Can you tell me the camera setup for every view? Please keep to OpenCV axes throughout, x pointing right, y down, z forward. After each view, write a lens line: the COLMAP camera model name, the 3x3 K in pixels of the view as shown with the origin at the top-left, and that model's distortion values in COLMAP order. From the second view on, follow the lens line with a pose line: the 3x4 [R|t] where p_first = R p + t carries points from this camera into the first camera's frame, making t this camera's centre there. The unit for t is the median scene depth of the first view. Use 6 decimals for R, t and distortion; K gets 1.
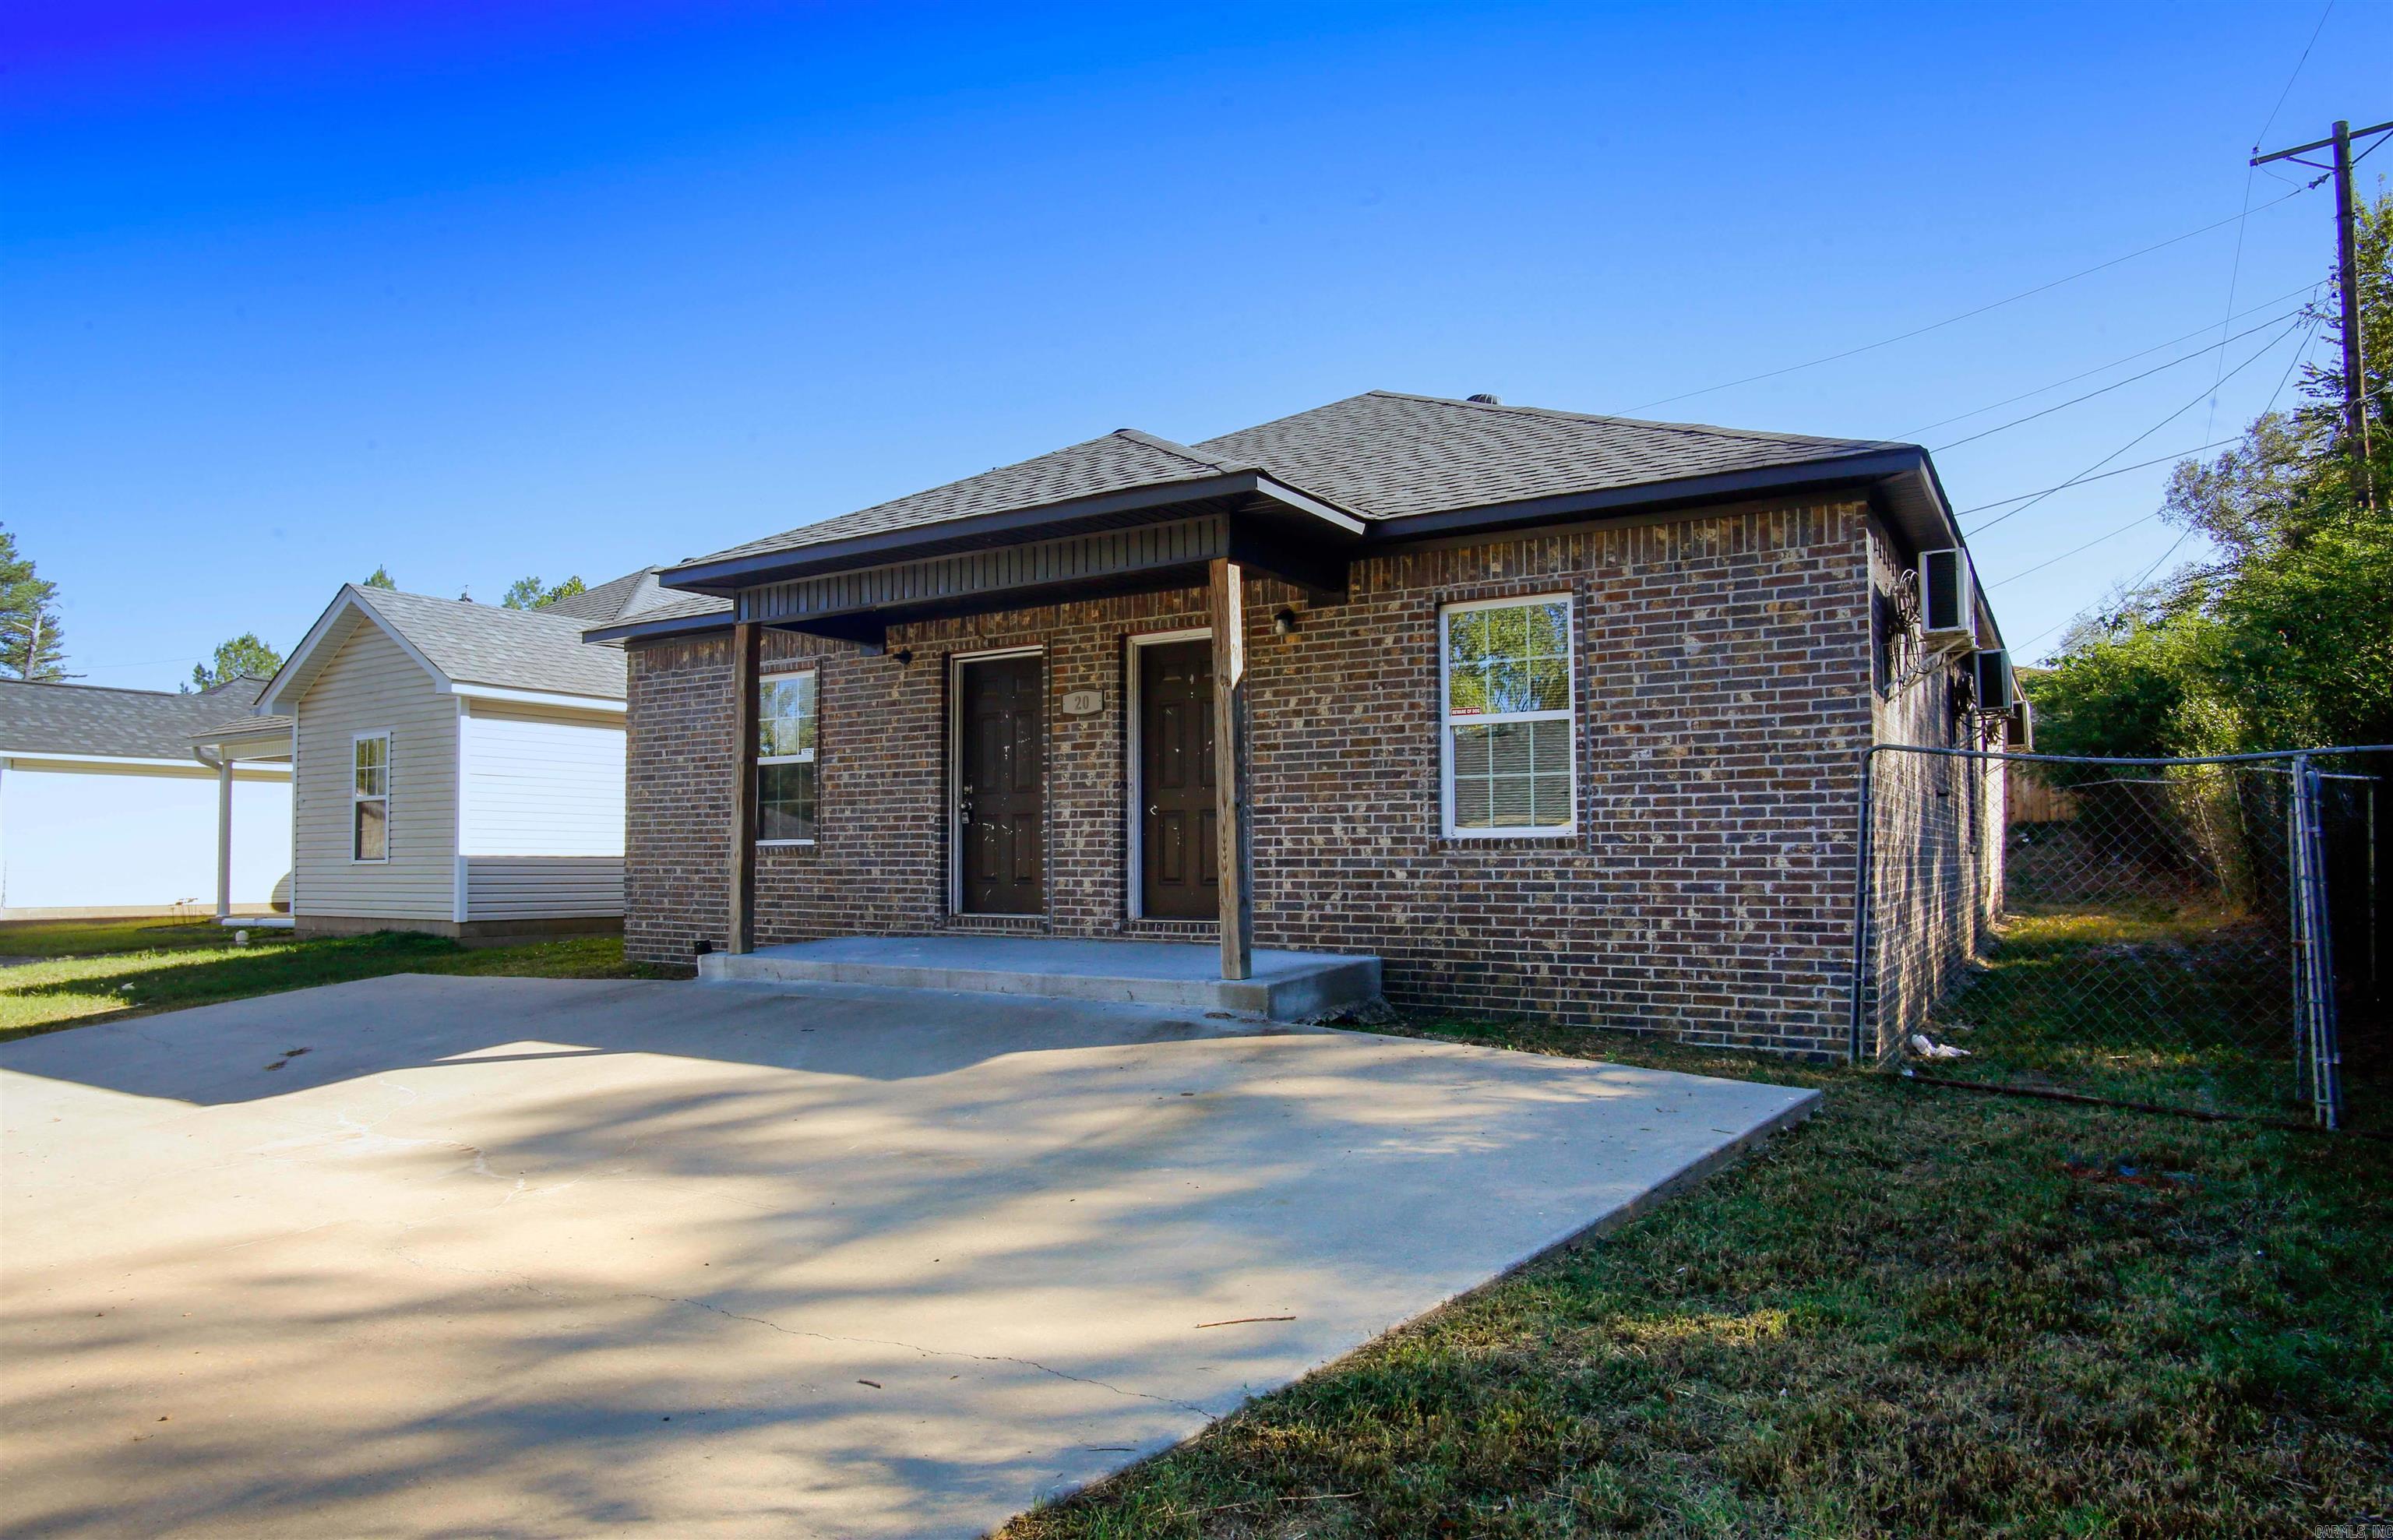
lens RADIAL K [[1462.5, 0, 1196.5], [0, 1462.5, 770.0], [0, 0, 1]] dist [-0.040137, -0.000050]
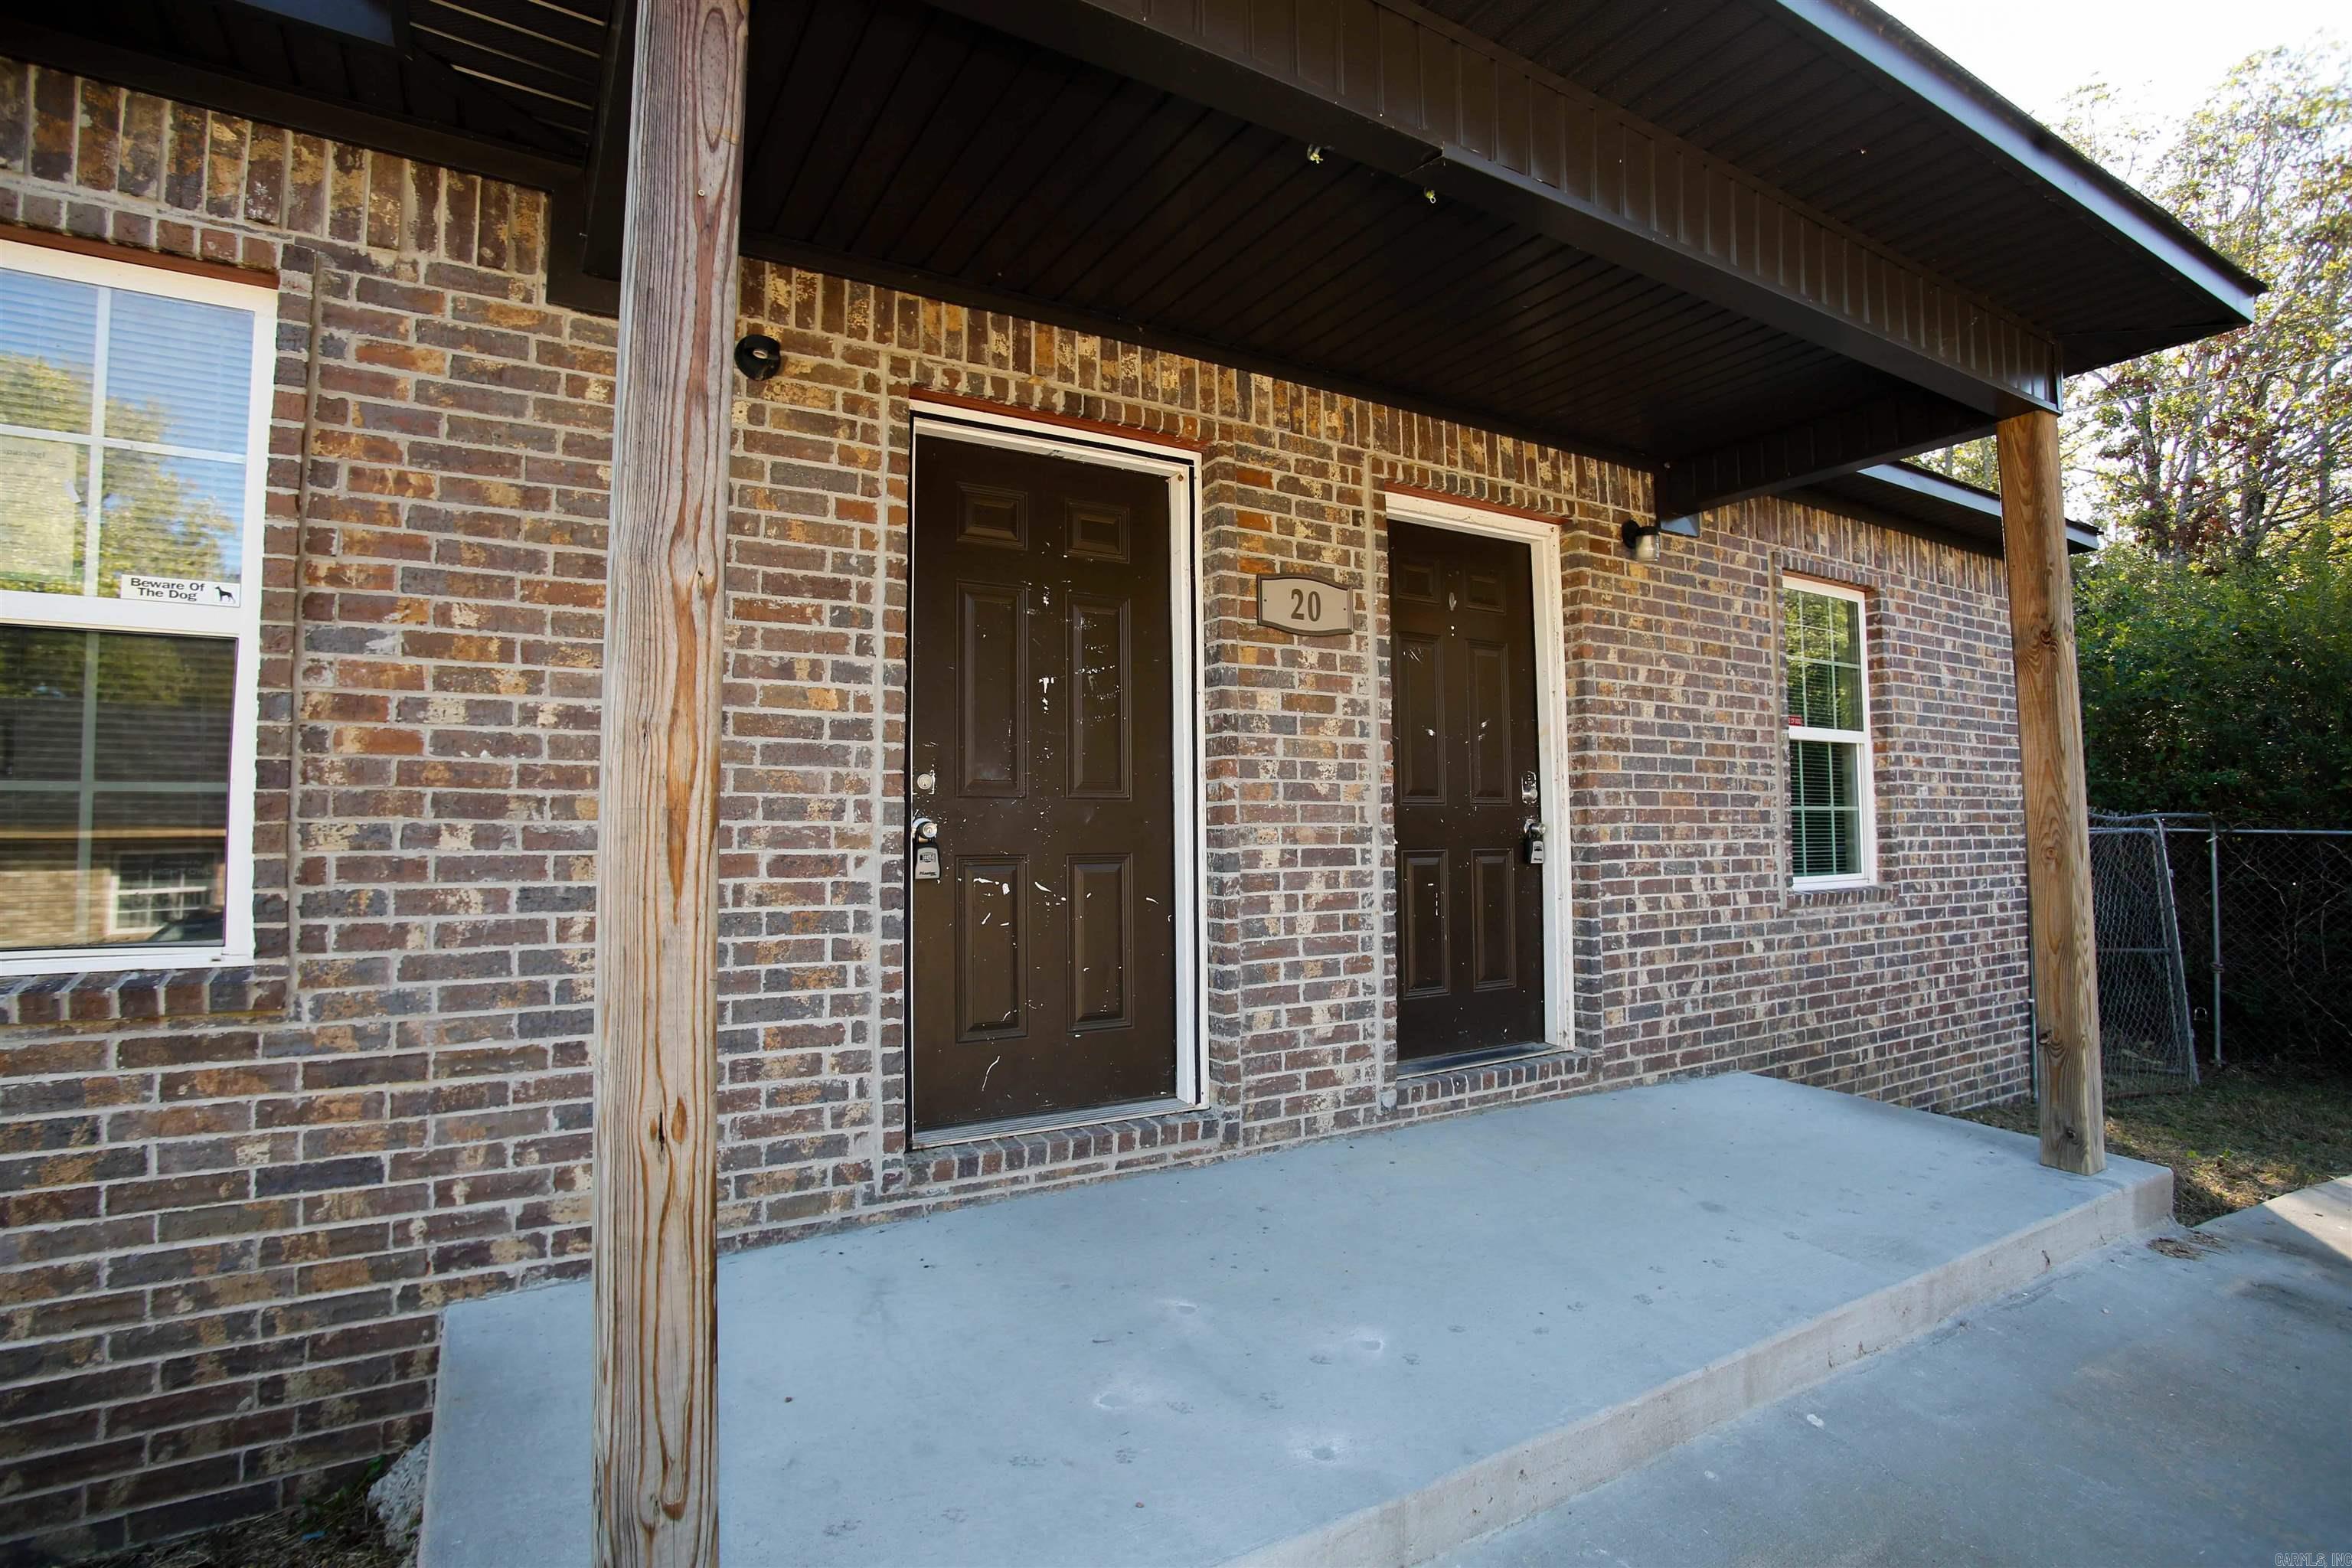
lens RADIAL K [[1144.4, 0, 1160.8], [0, 1144.4, 778.8], [0, 0, 1]] dist [-0.092933, 0.041529]
pose [[0.464604, 0.053867, 0.883878, -0.406397], [-0.043091, 0.998341, -0.038193, 0.021860], [-0.884469, -0.020343, 0.466155, 0.886329]]
